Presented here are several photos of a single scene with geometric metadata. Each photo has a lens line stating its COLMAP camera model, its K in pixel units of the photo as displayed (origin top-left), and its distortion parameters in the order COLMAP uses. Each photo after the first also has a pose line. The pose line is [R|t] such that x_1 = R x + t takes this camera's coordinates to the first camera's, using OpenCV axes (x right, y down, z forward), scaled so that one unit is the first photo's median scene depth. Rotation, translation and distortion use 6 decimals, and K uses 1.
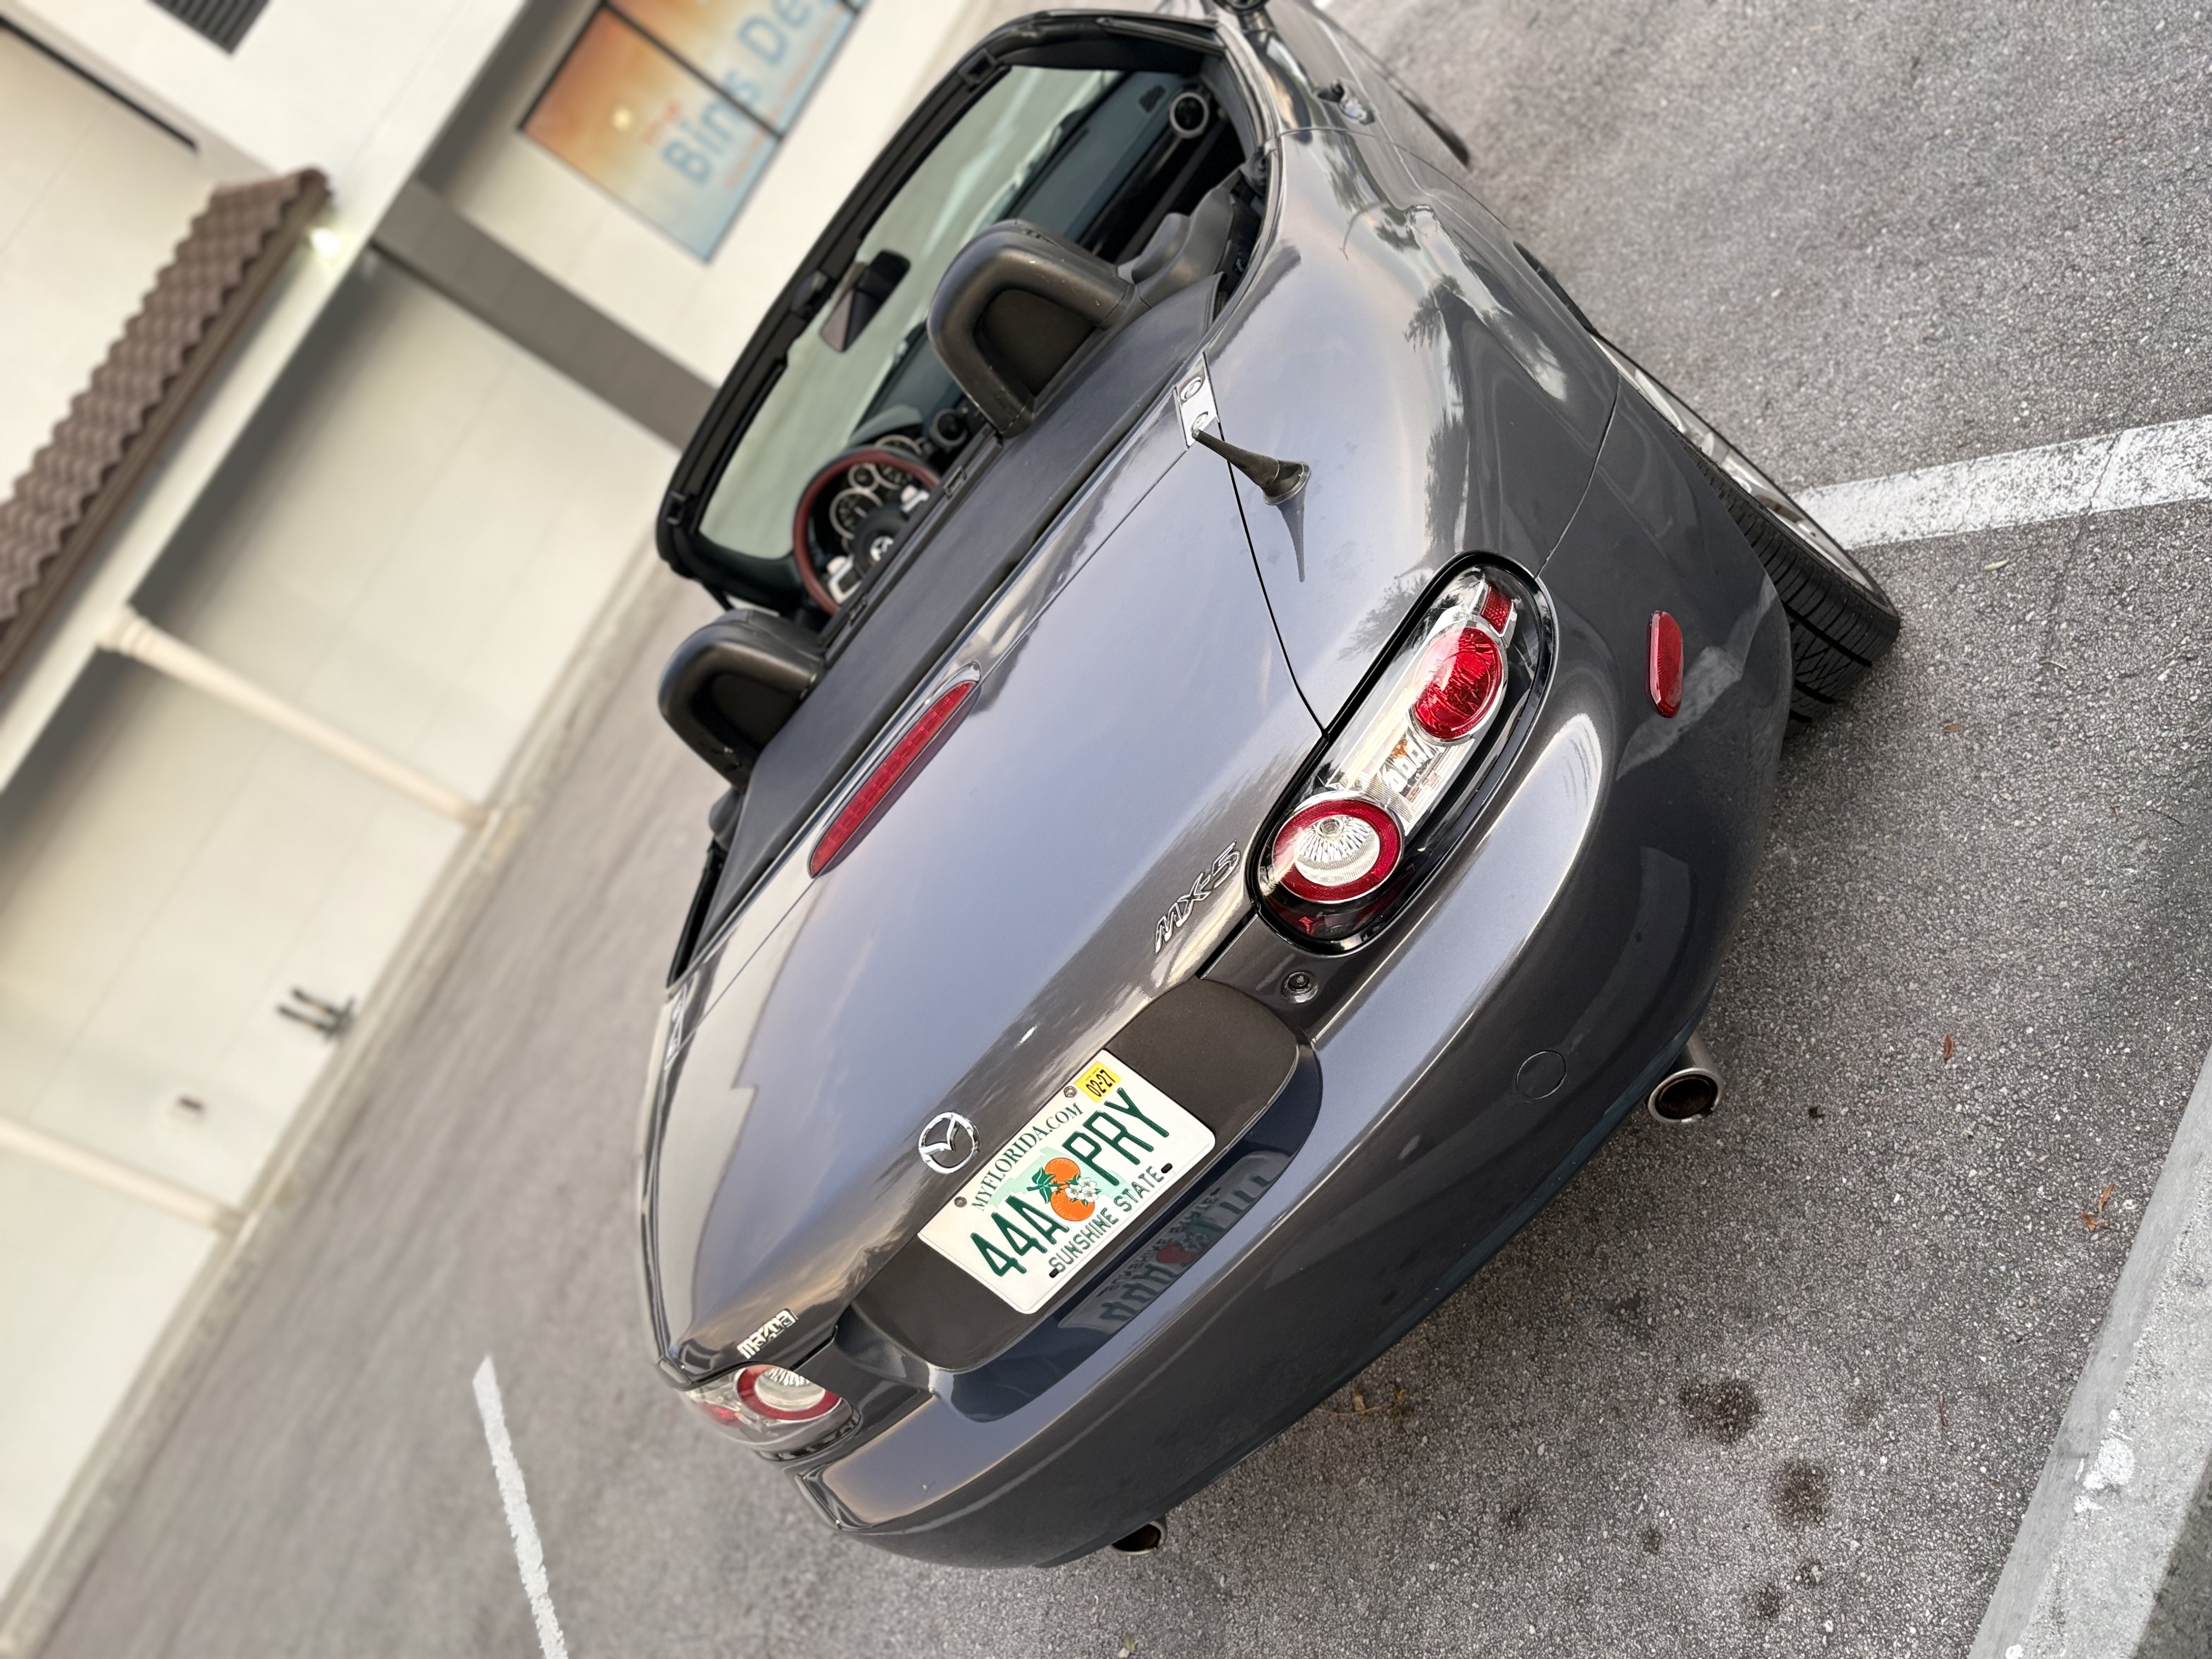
lens RADIAL K [[1680.6, 0, 1038.2], [0, 1680.6, 835.6], [0, 0, 1]] dist [0.064150, -0.070575]
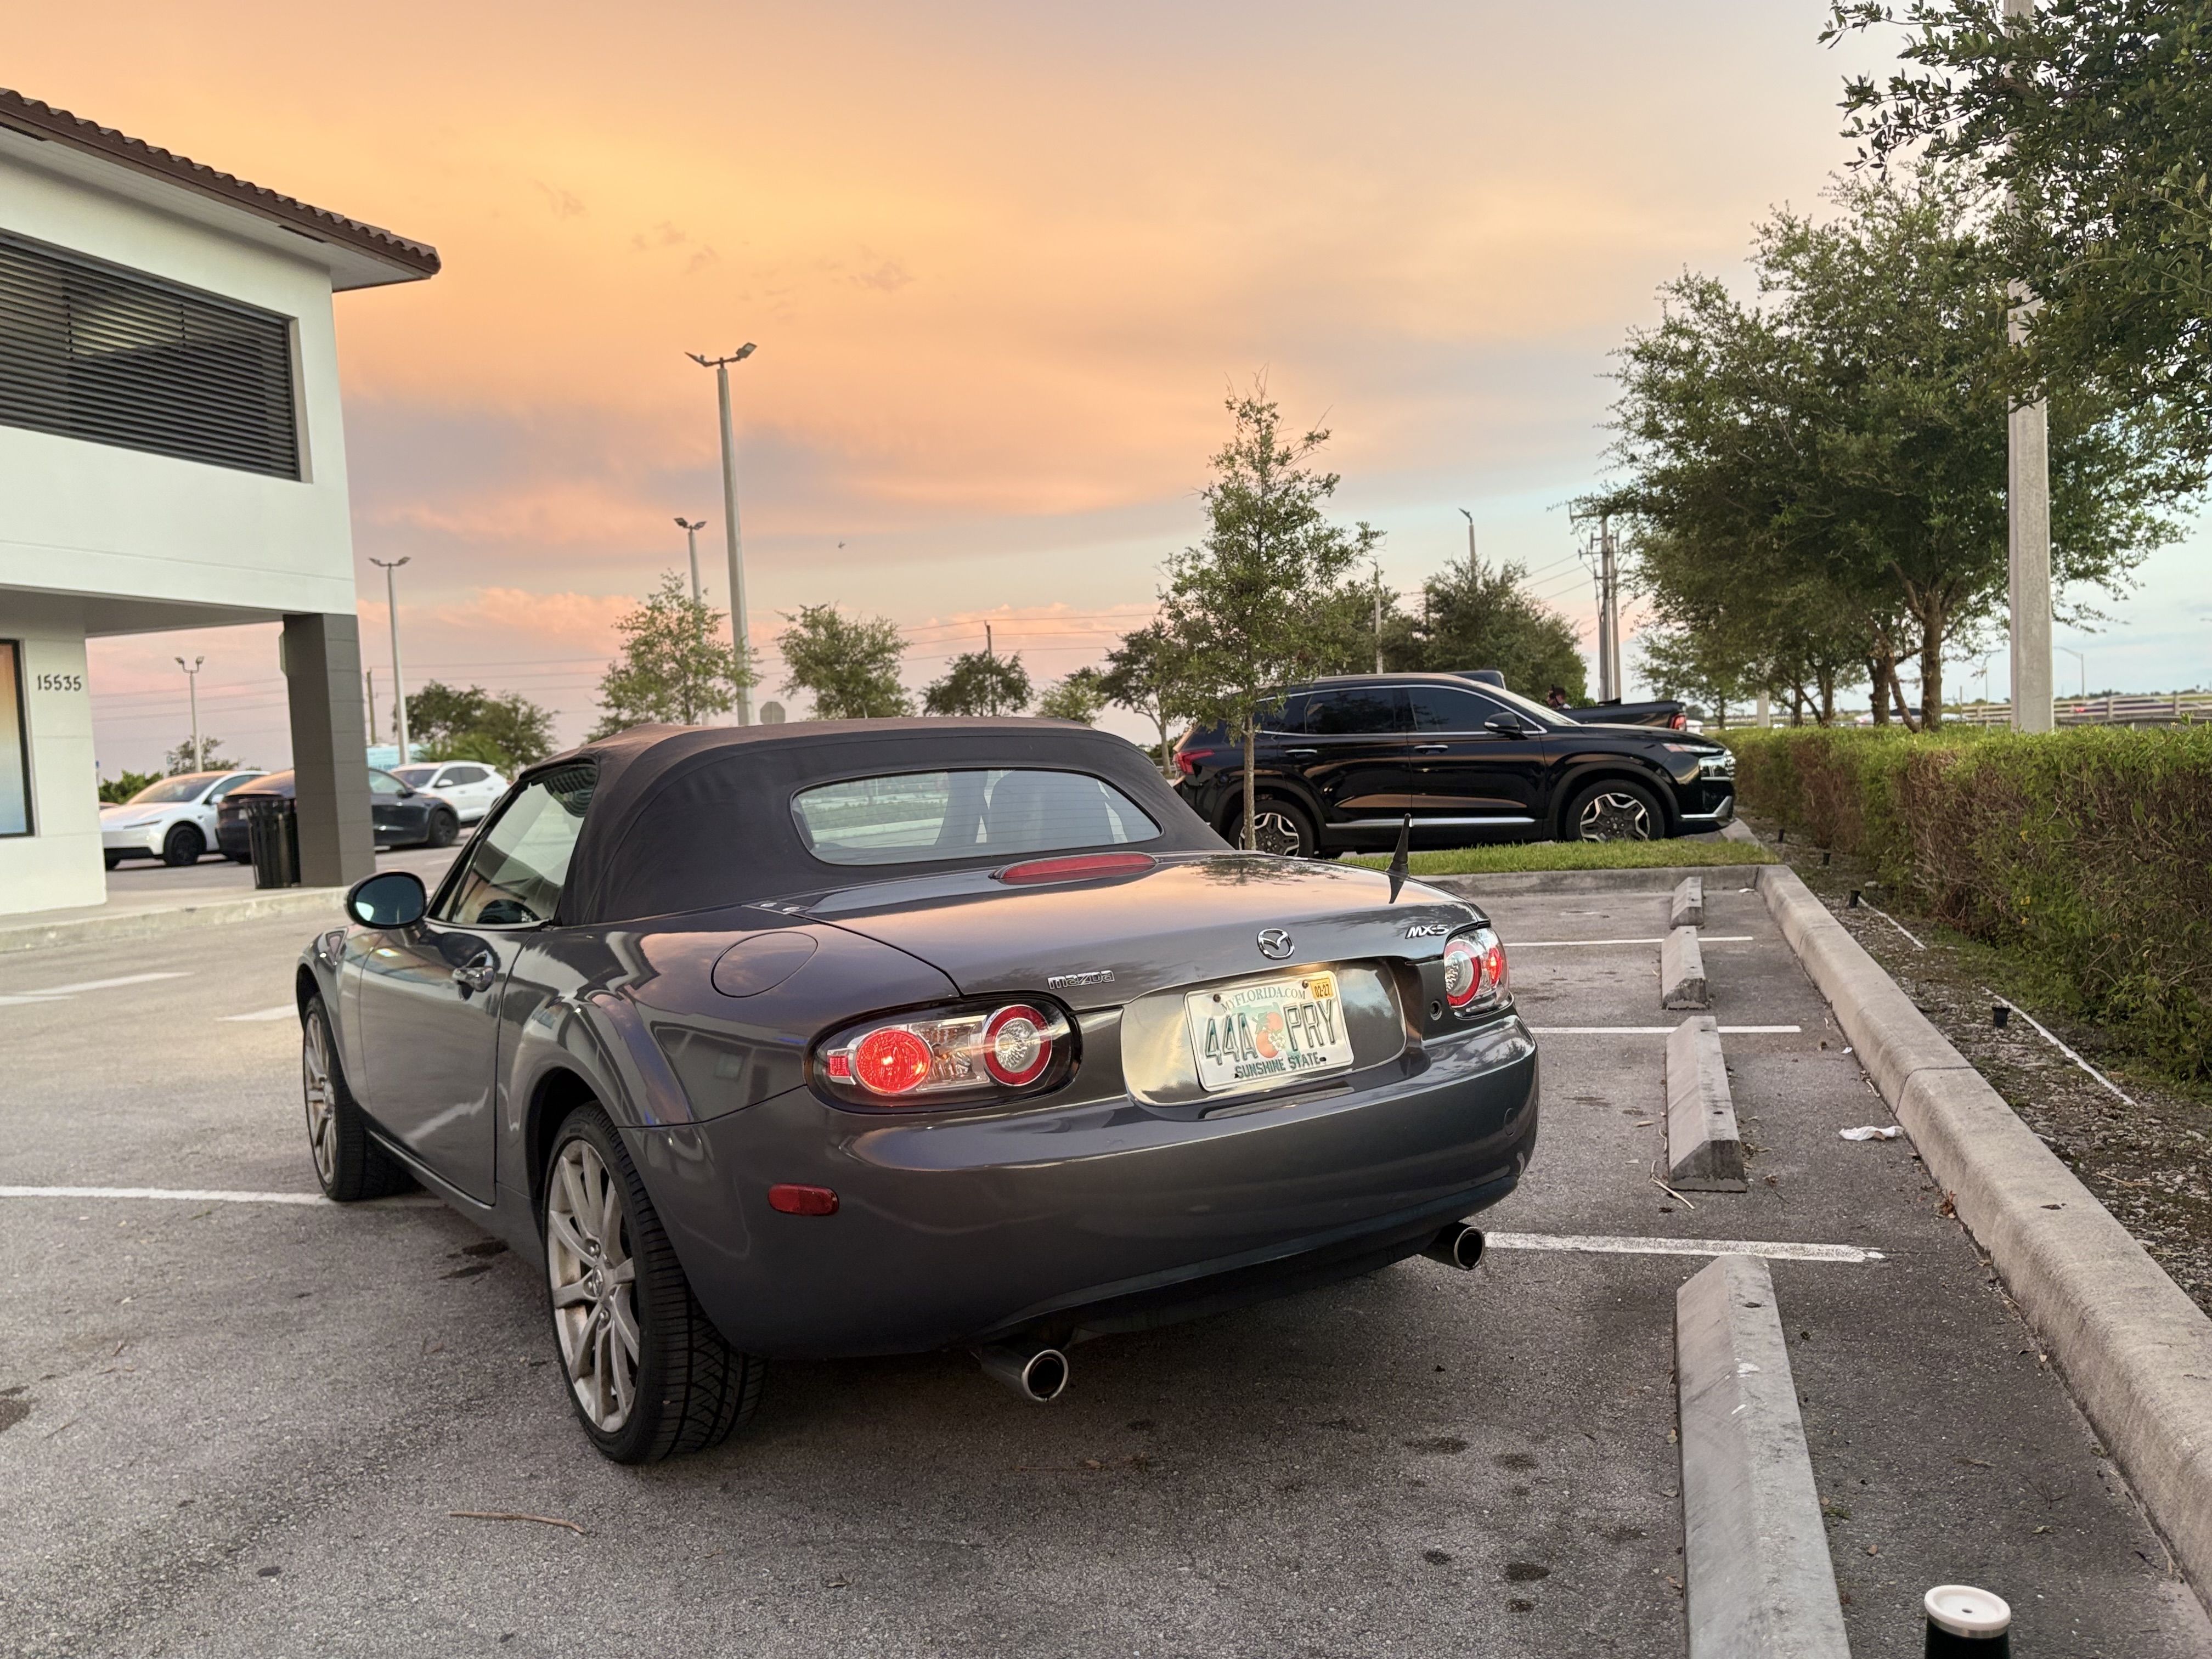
lens RADIAL K [[1794.3, 0, 972.2], [0, 1794.3, 830.5], [0, 0, 1]] dist [0.023620, -0.001354]
pose [[0.569558, 0.753230, 0.329011, -0.722937], [-0.237375, 0.533958, -0.811506, 1.326294], [-0.786929, 0.384100, 0.482918, 0.295595]]
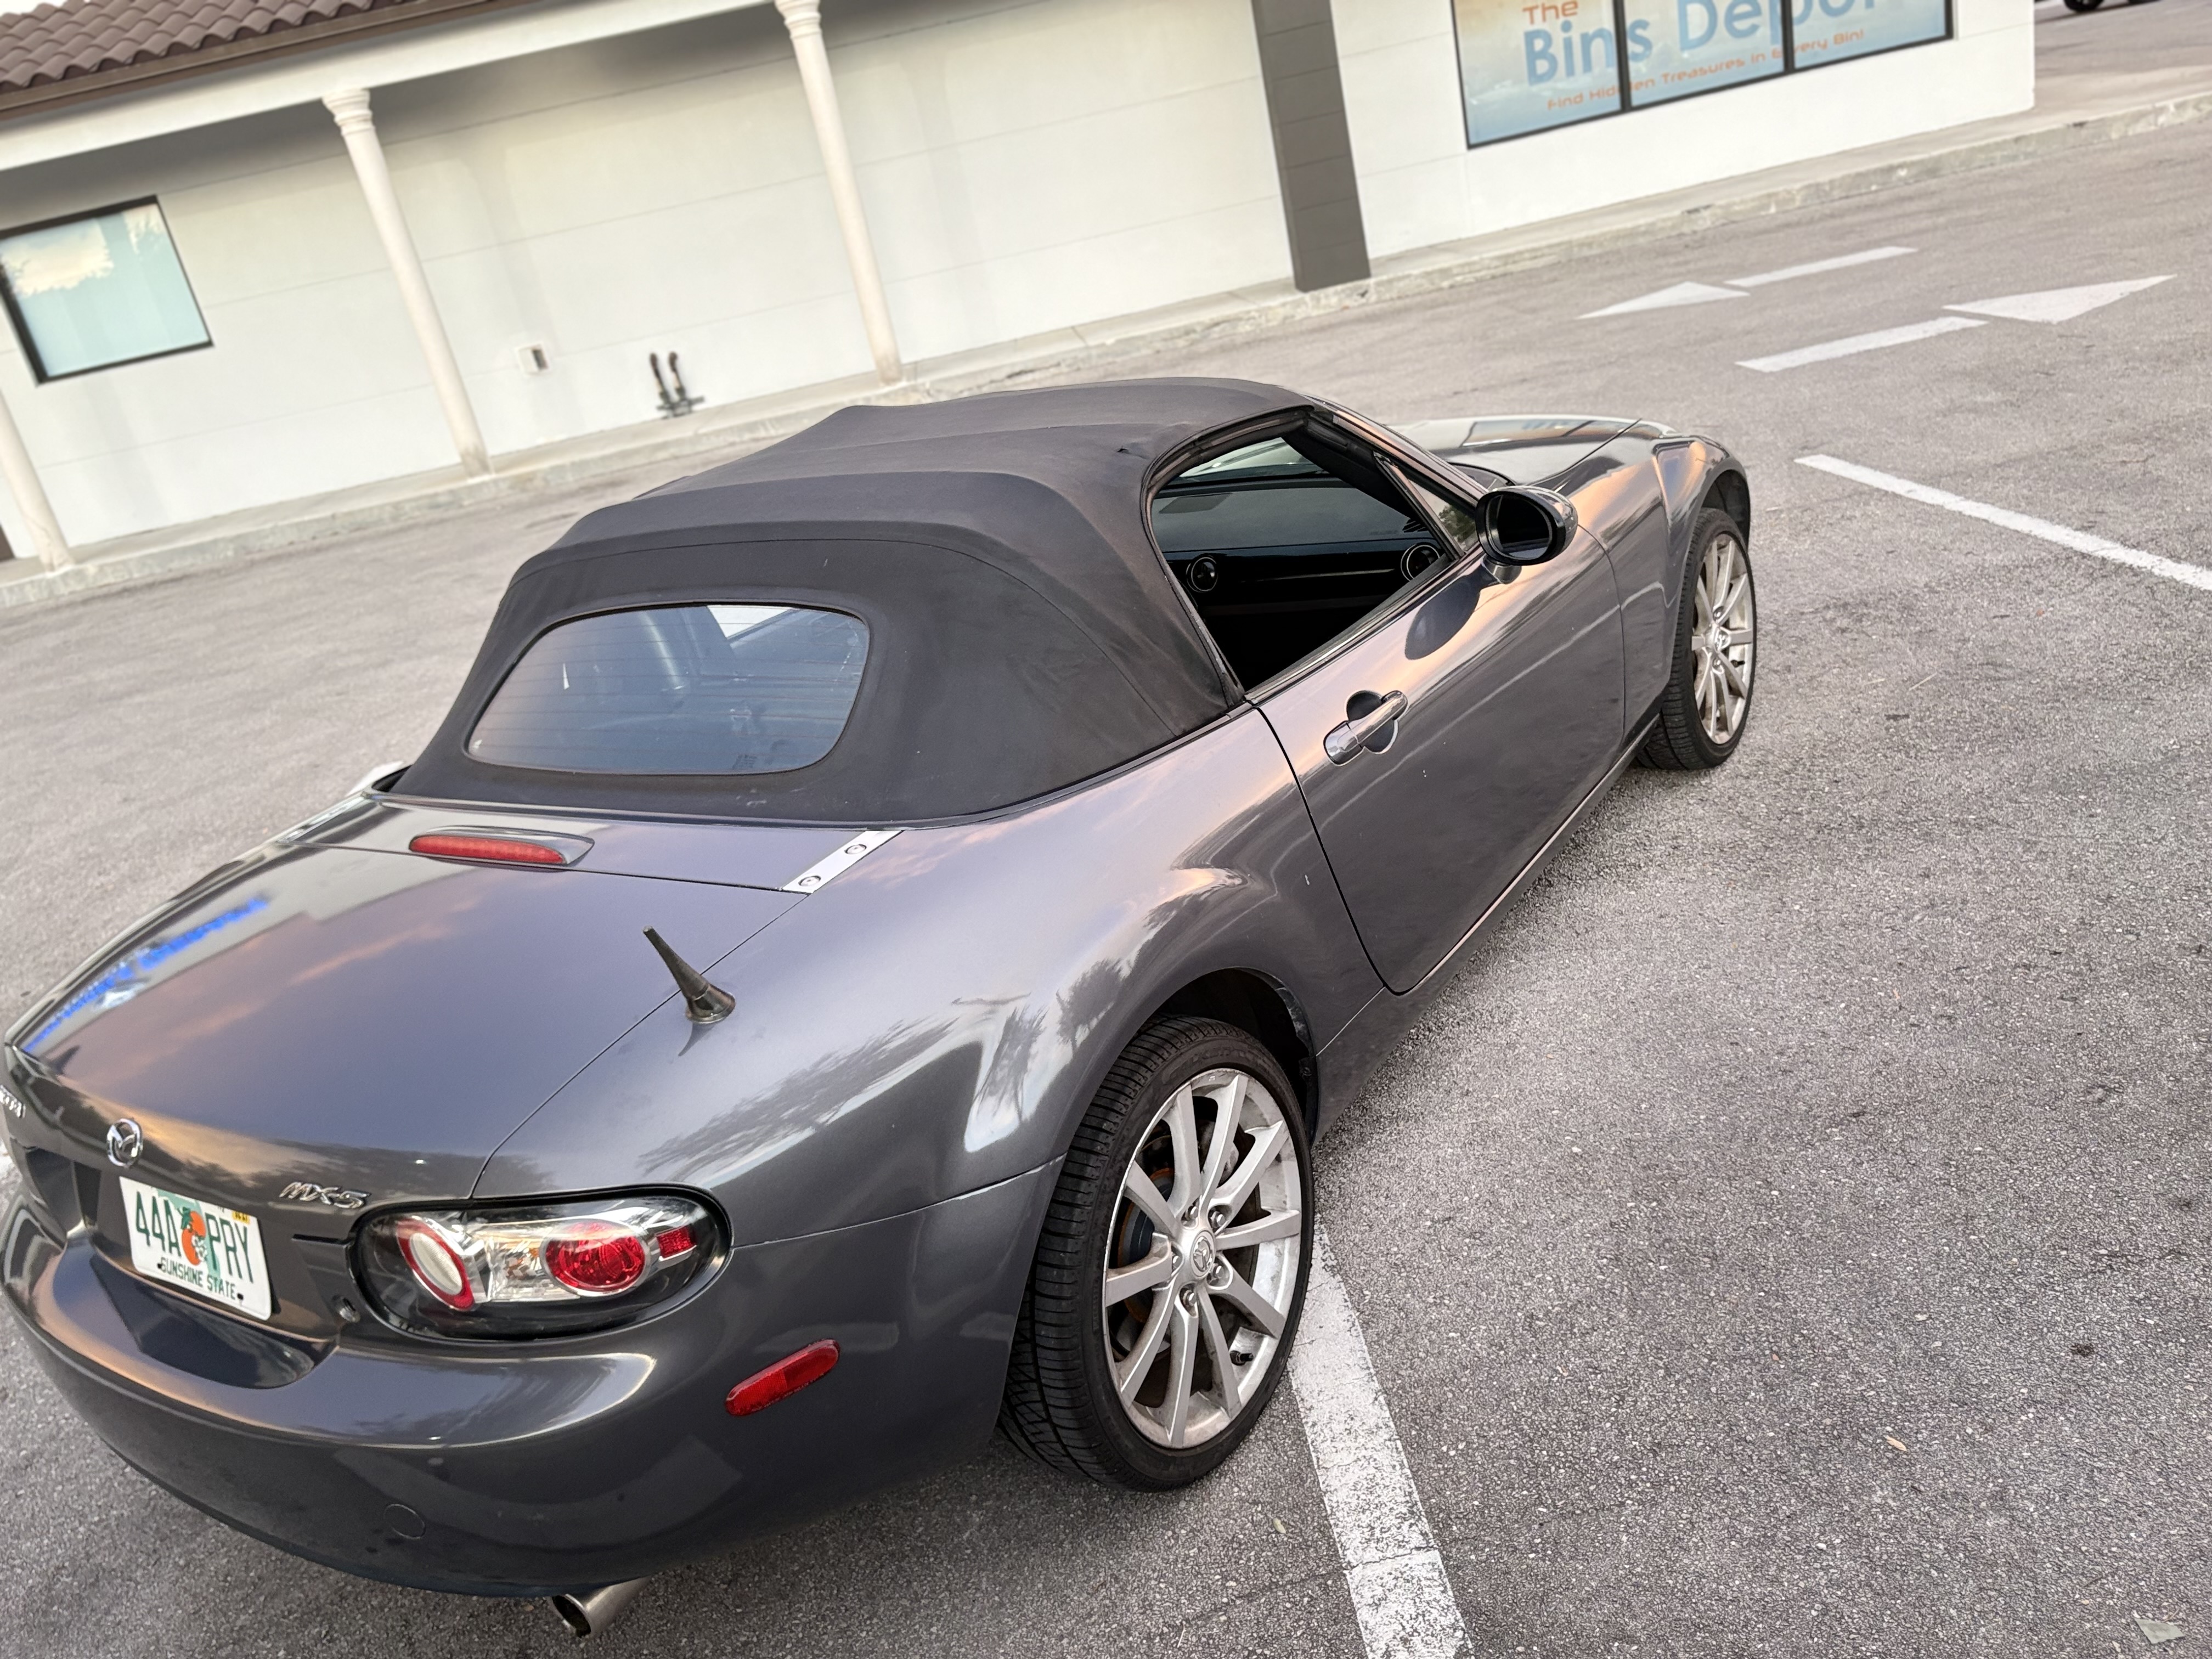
lens RADIAL K [[1701.9, 0, 1097.9], [0, 1701.9, 801.4], [0, 0, 1]] dist [0.002939, 0.001775]
pose [[0.645645, 0.758456, -0.088810, 0.257377], [-0.744765, 0.651111, 0.146215, -0.538878], [0.168723, -0.028260, 0.985258, -0.036096]]
